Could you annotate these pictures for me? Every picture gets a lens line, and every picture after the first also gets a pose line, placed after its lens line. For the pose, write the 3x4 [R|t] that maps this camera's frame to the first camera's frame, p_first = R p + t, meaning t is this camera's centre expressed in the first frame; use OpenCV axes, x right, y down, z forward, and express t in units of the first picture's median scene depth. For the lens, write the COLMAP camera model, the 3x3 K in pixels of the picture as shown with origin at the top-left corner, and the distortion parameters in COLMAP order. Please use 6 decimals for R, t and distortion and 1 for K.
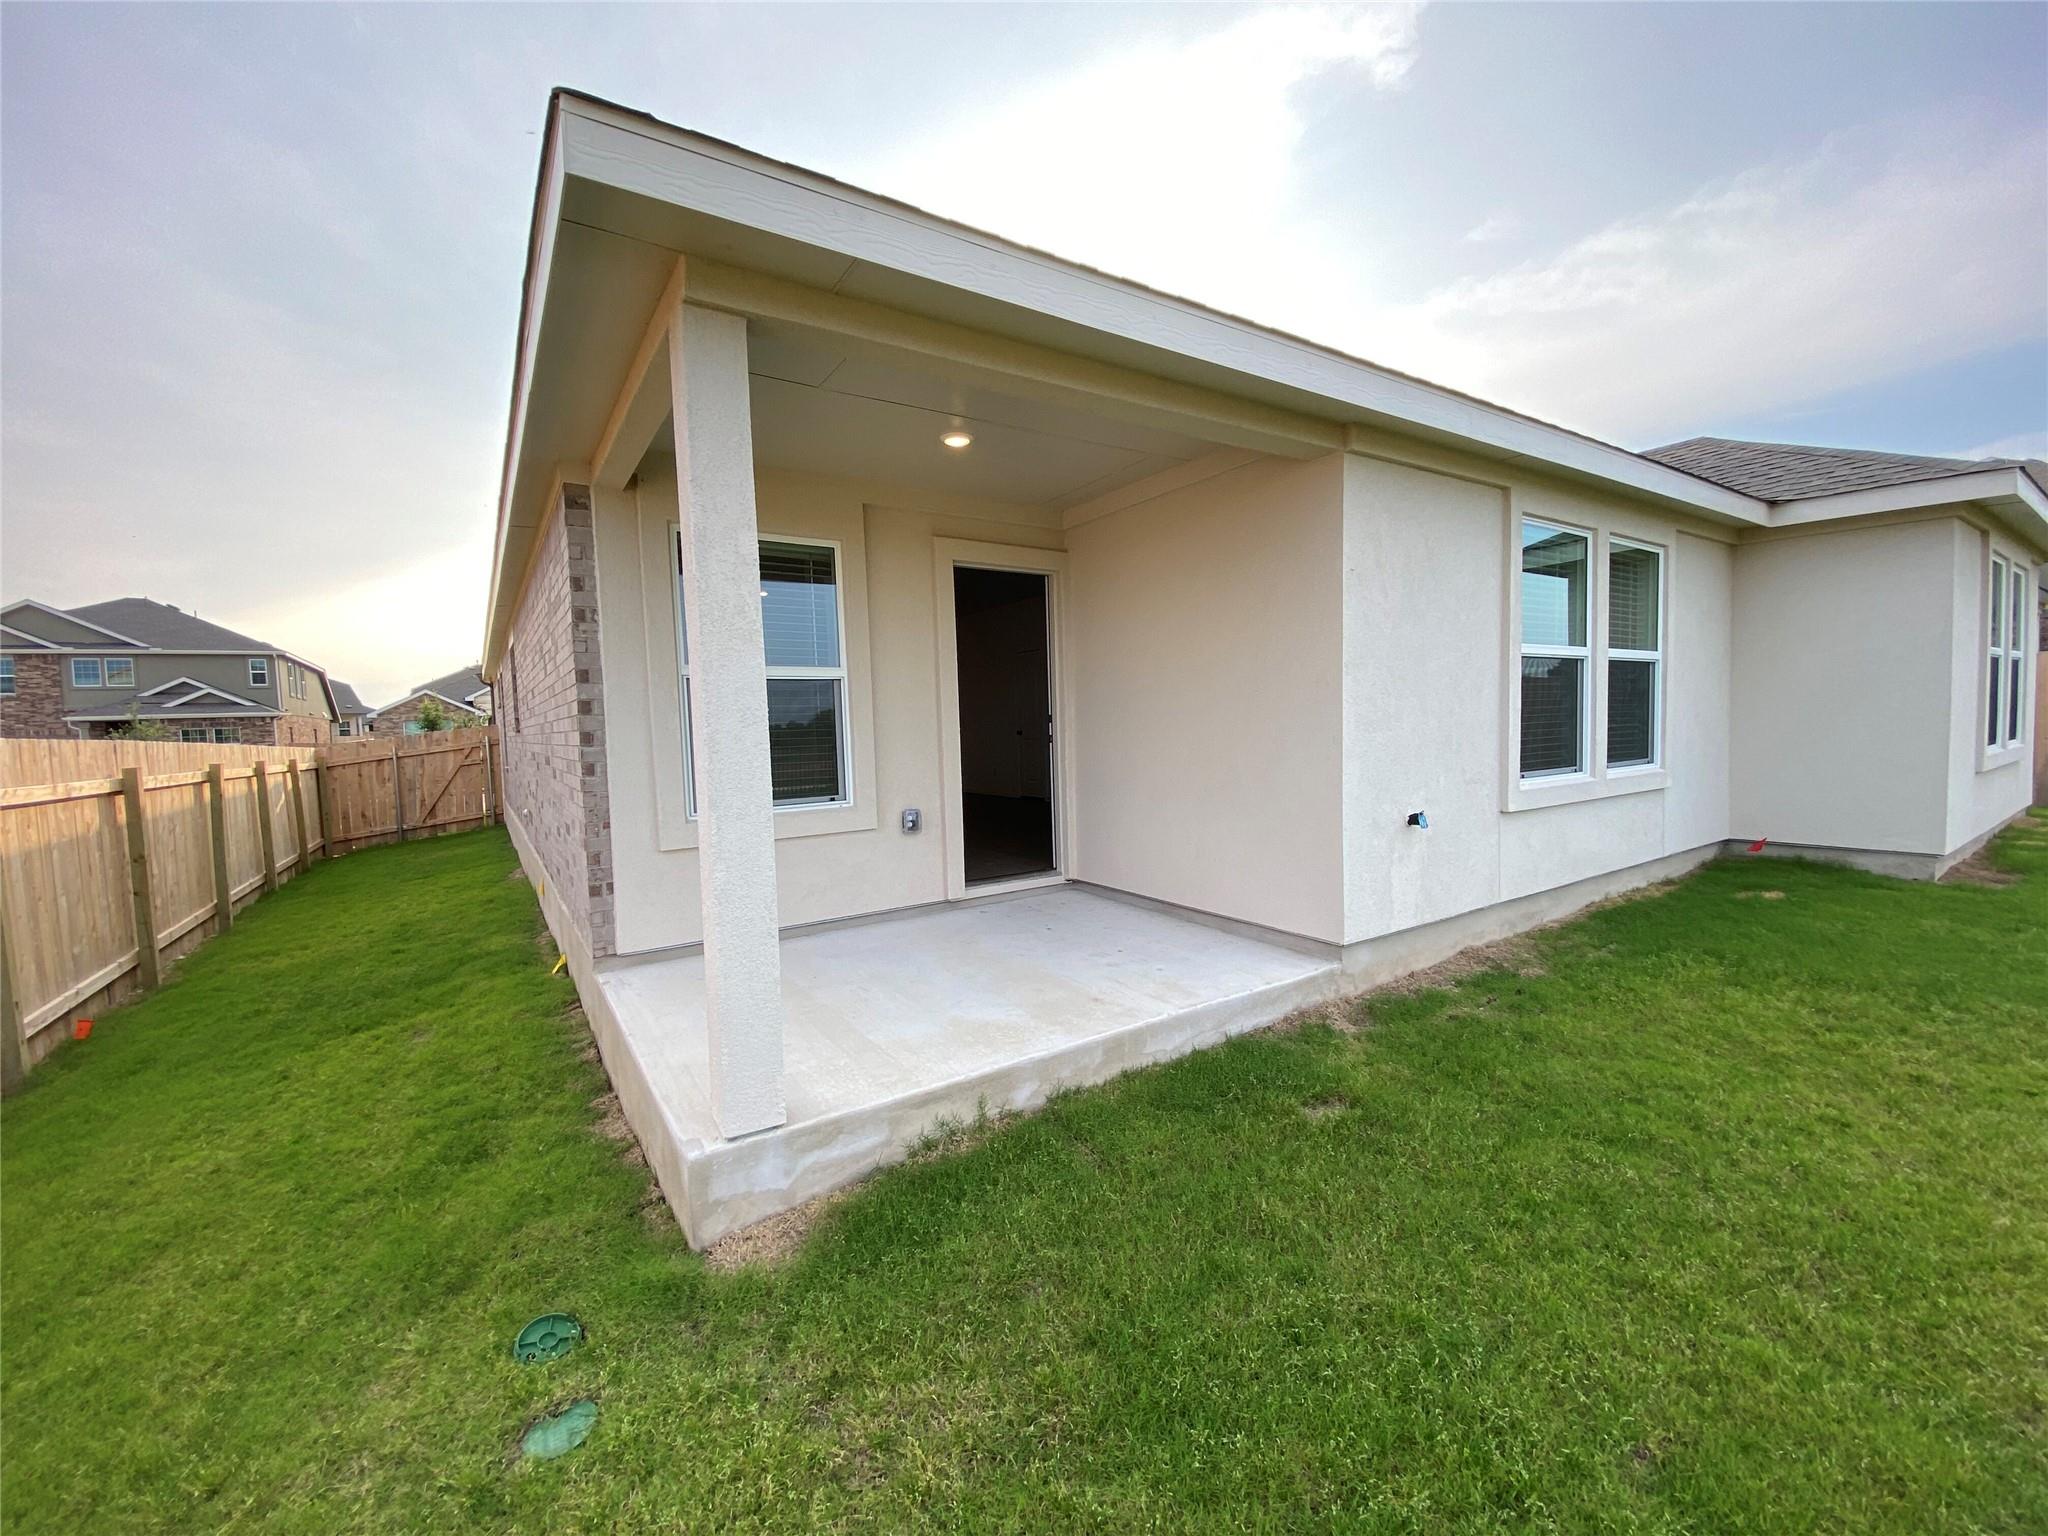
lens RADIAL K [[837.2, 0, 1023.7], [0, 837.2, 773.0], [0, 0, 1]] dist [0.020077, -0.020854]
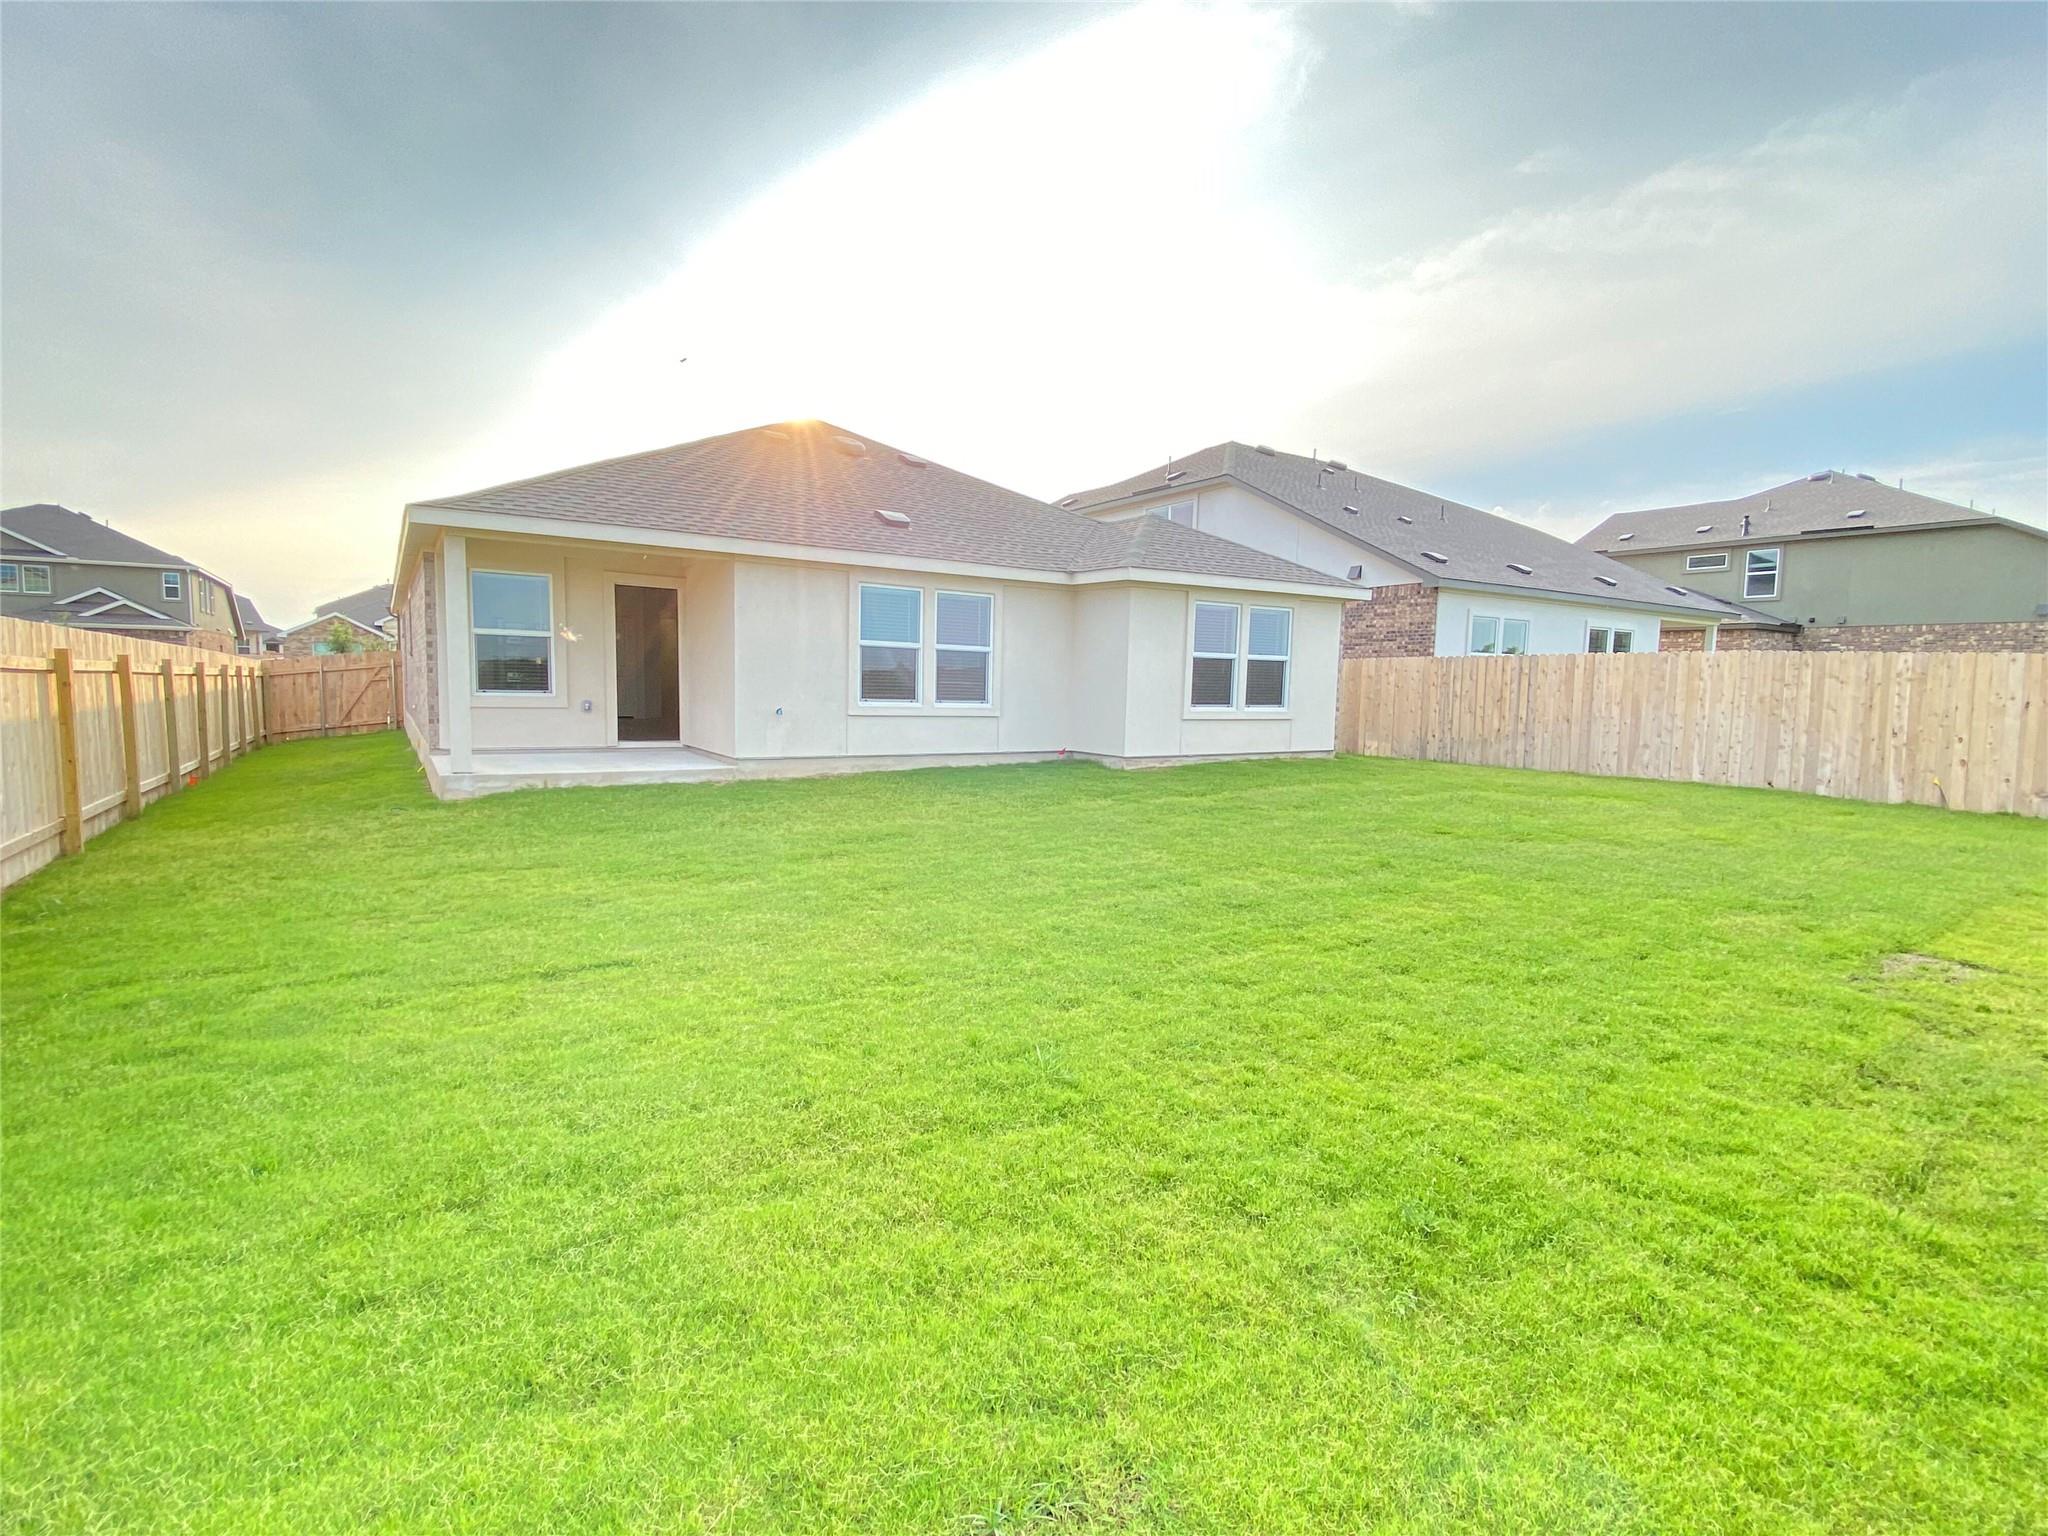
lens RADIAL K [[976.8, 0, 1031.2], [0, 976.8, 777.0], [0, 0, 1]] dist [0.008227, -0.016594]
pose [[0.998428, 0.055044, 0.010562, 0.335075], [-0.055382, 0.997851, 0.035005, 0.030288], [-0.008613, -0.035535, 0.999331, -0.514290]]
